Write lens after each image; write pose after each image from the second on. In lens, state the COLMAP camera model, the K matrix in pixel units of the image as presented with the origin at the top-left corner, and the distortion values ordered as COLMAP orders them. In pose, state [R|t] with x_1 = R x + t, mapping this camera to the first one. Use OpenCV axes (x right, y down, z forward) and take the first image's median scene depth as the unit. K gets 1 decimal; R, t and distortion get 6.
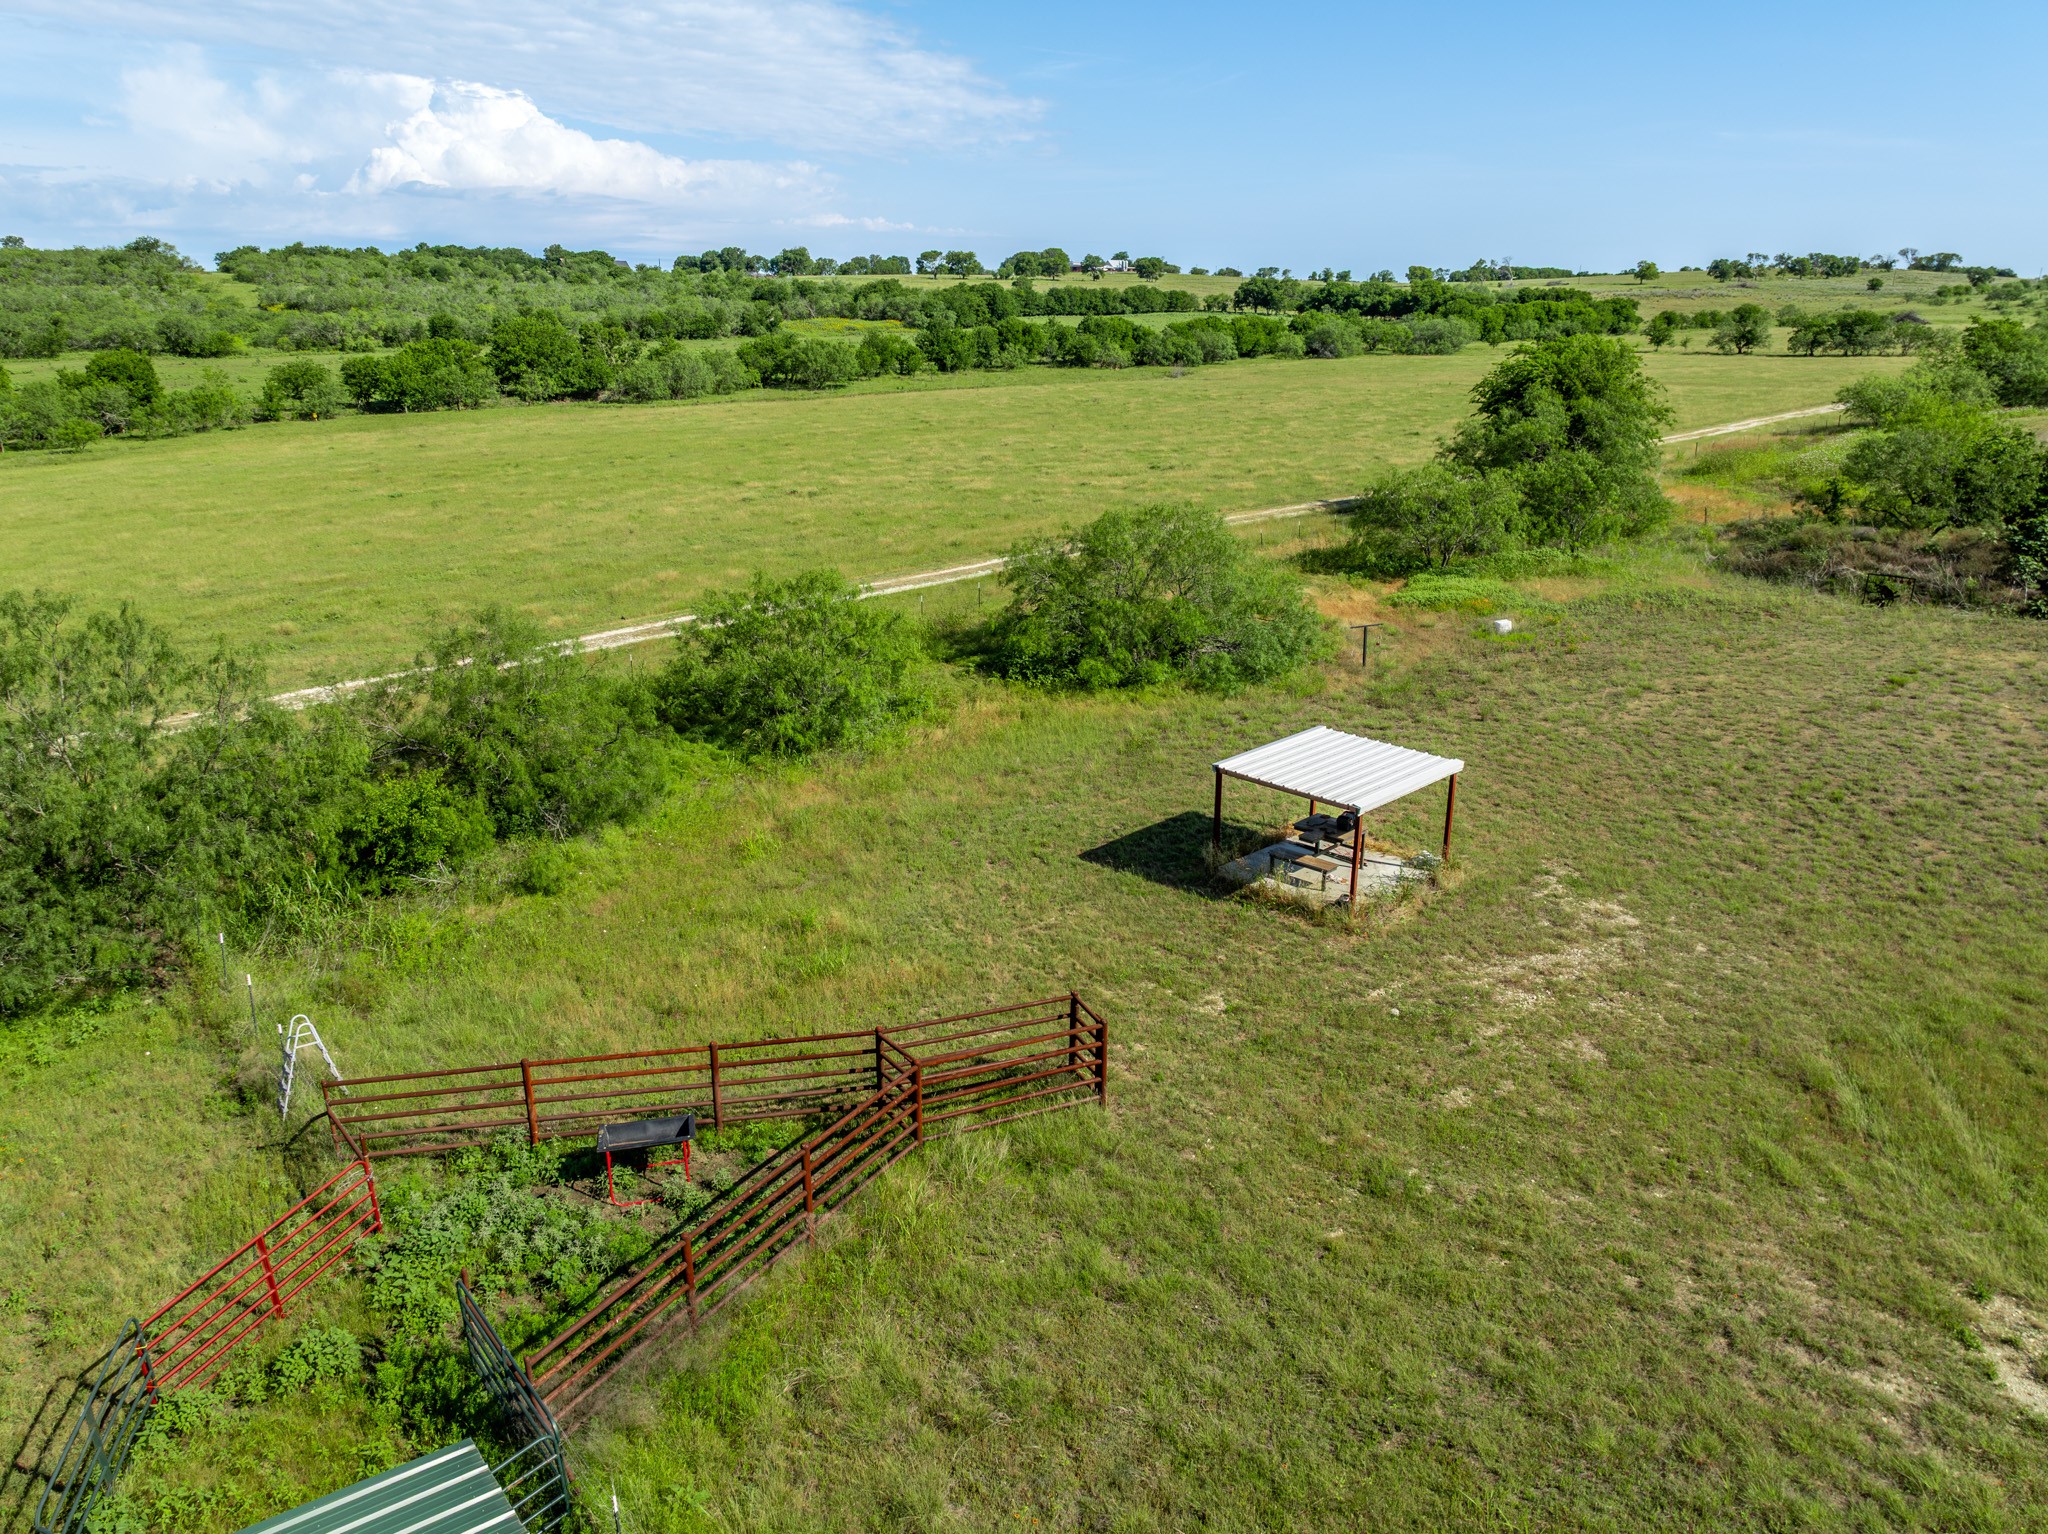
lens RADIAL K [[1420.6, 0, 1029.9], [0, 1420.6, 751.7], [0, 0, 1]] dist [-0.032357, 0.014164]
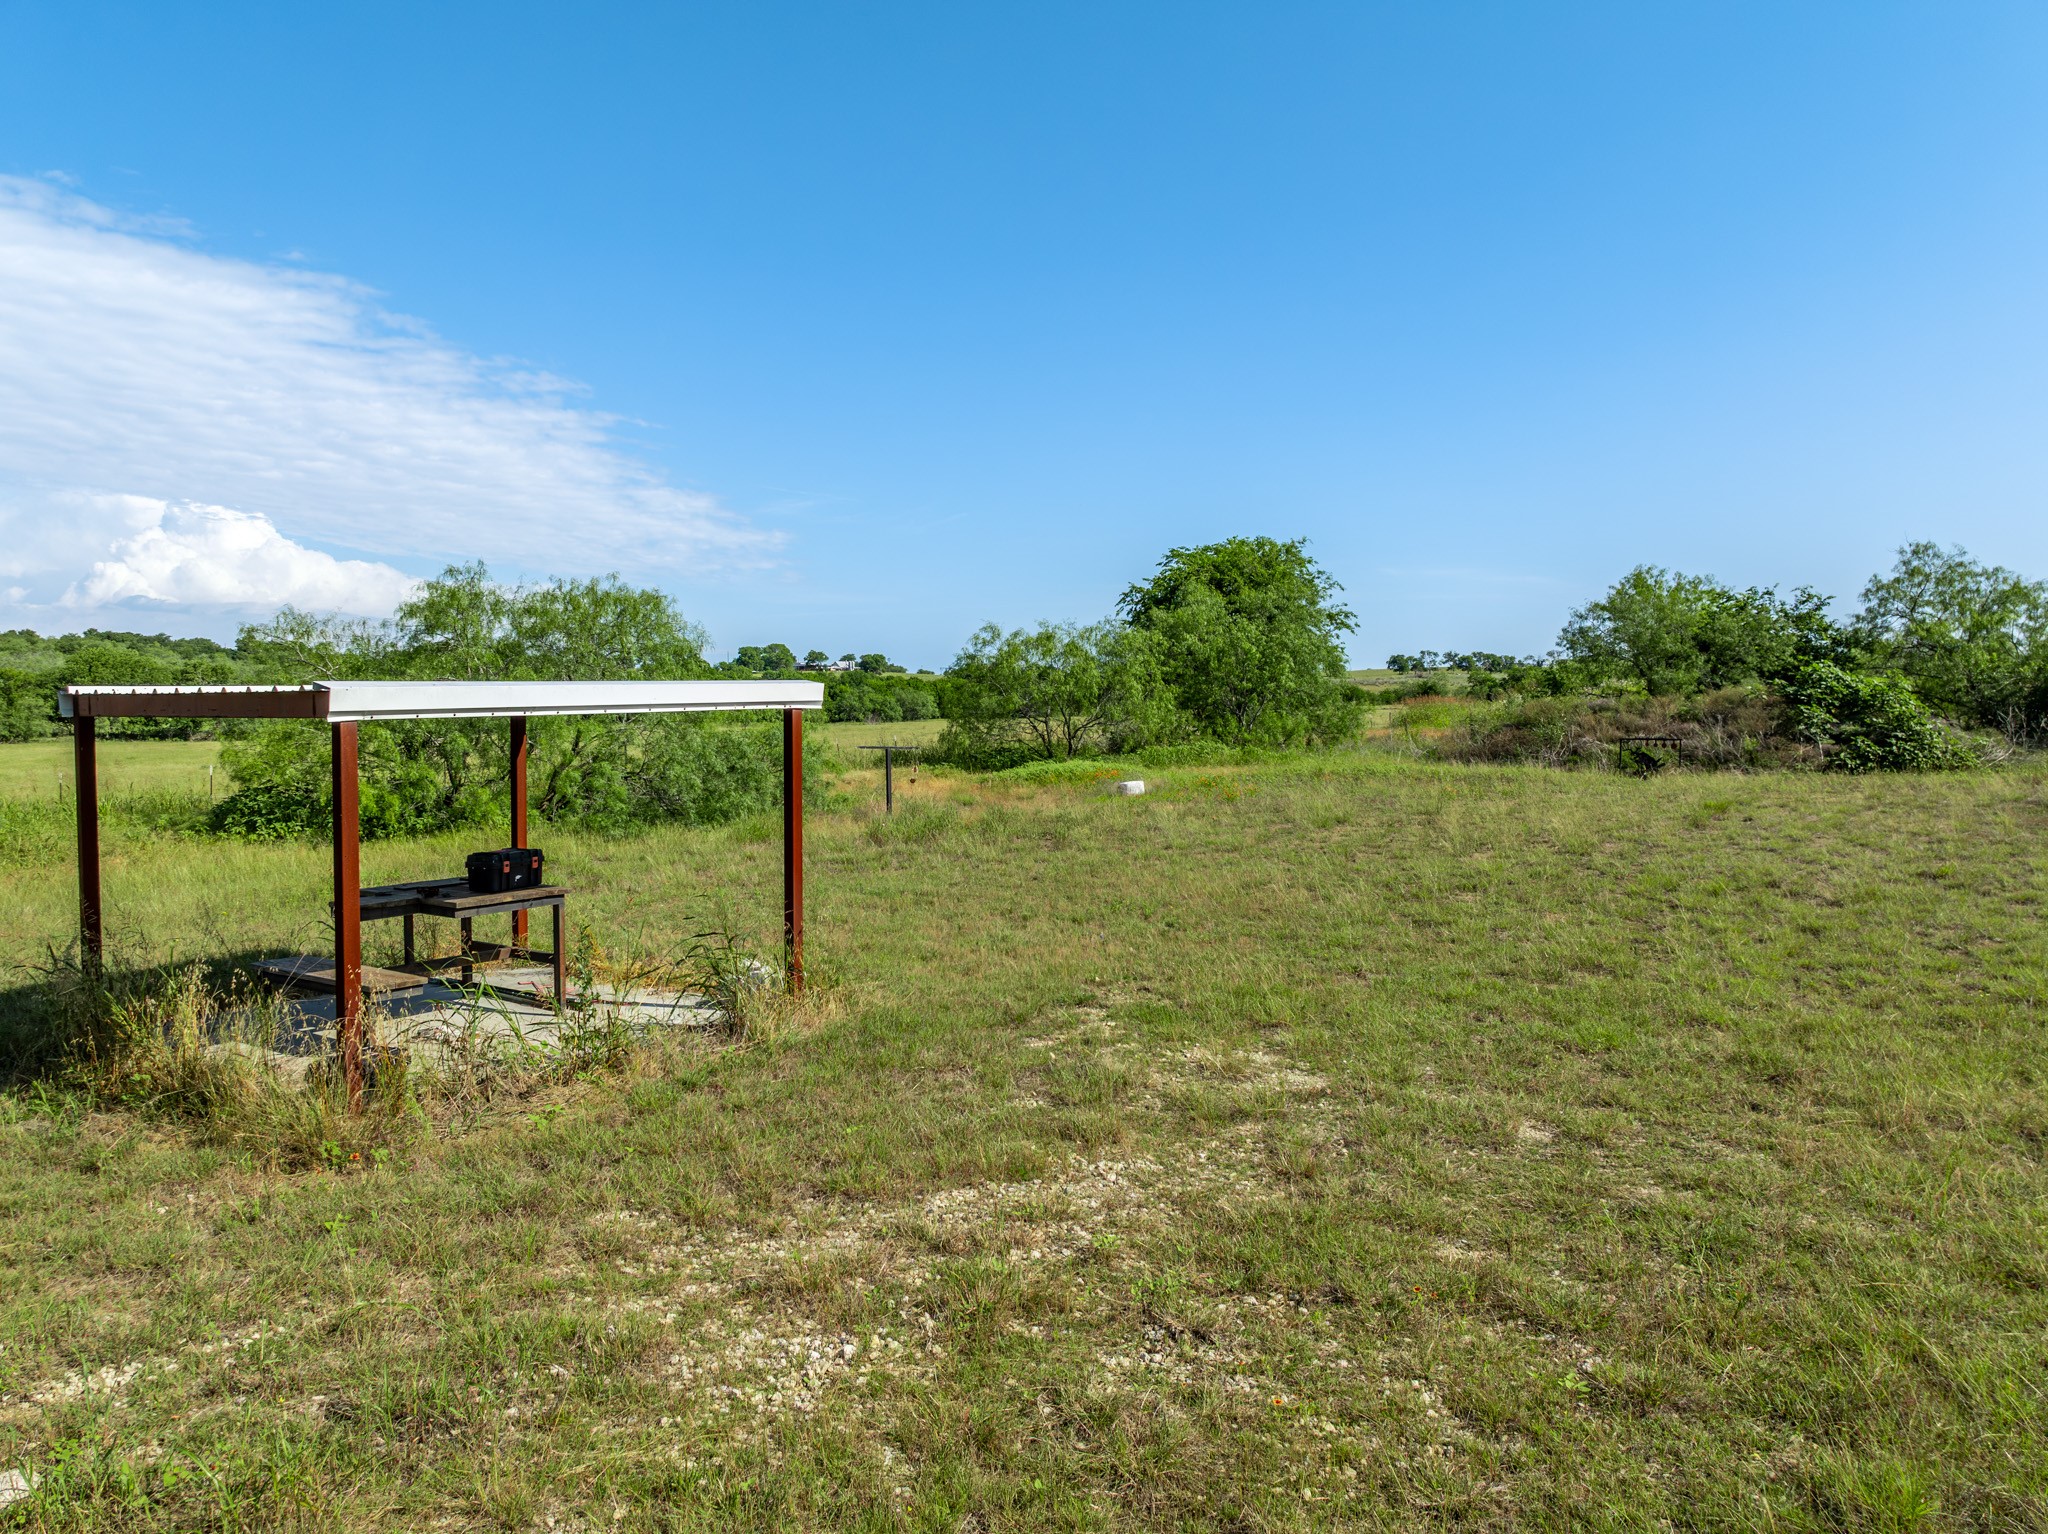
lens RADIAL K [[1420.6, 0, 1029.3], [0, 1420.6, 762.5], [0, 0, 1]] dist [-0.032357, 0.014164]
pose [[0.983940, -0.006492, 0.178379, 0.120308], [0.054403, 0.962698, -0.265054, 0.050963], [-0.170004, 0.270501, 0.947590, 0.268957]]
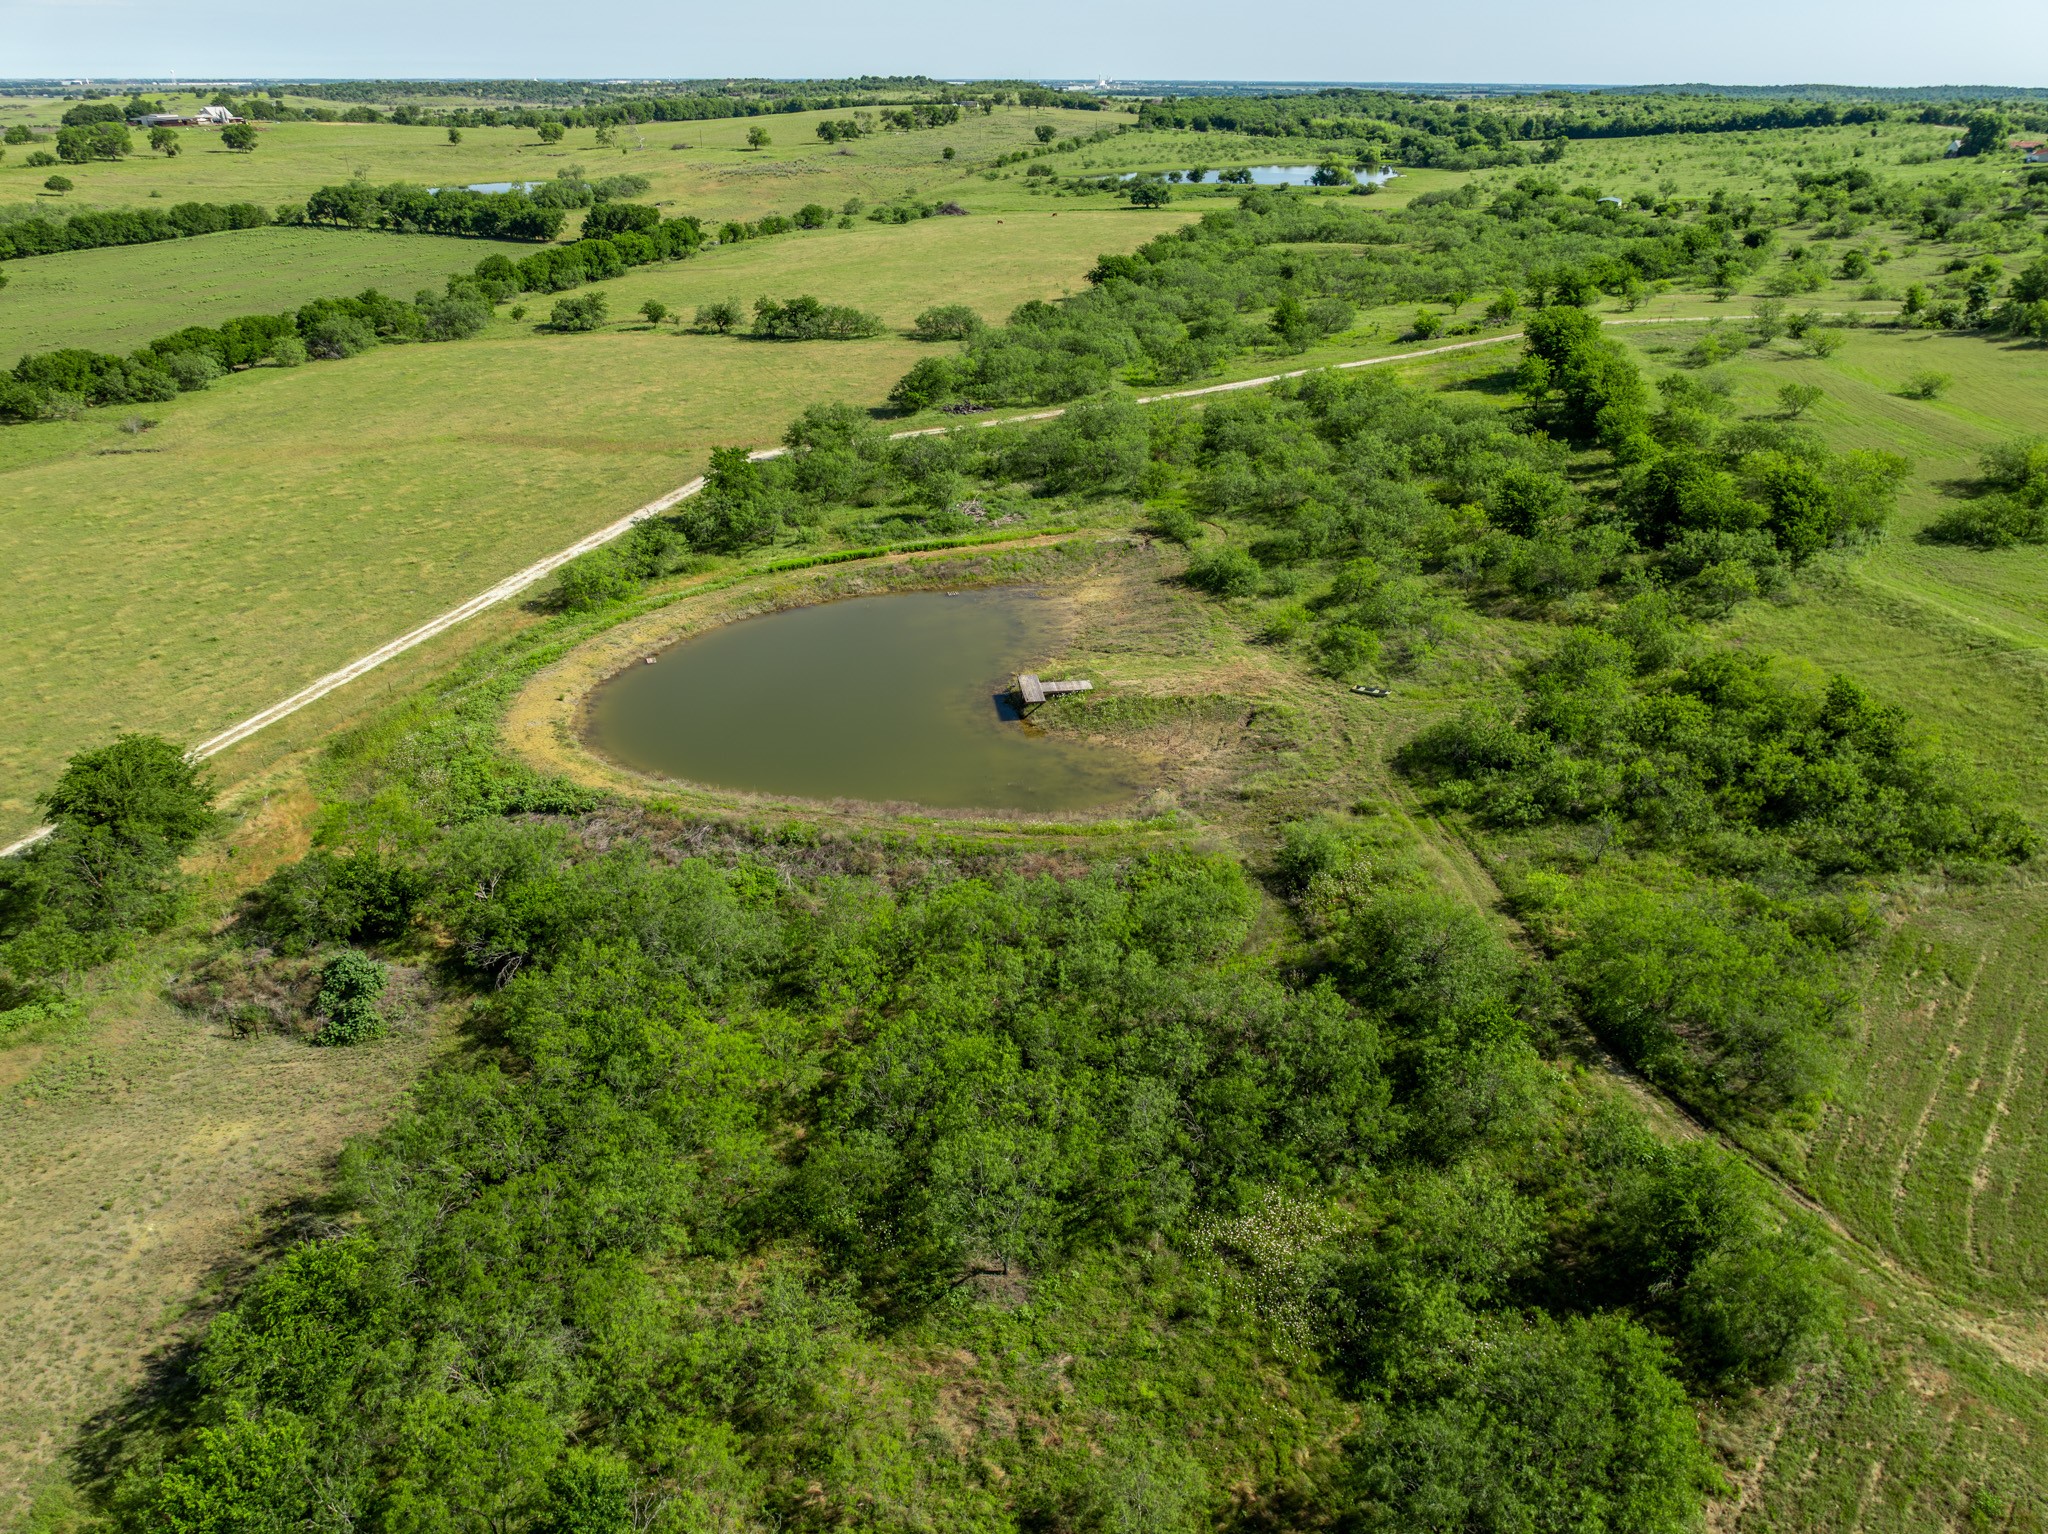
lens RADIAL K [[1420.6, 0, 1017.9], [0, 1420.6, 762.1], [0, 0, 1]] dist [-0.032357, 0.014164]
pose [[0.880224, -0.205468, 0.427772, 0.567092], [0.143054, 0.974363, 0.173647, -0.390997], [-0.452484, -0.091654, 0.887050, -0.459674]]
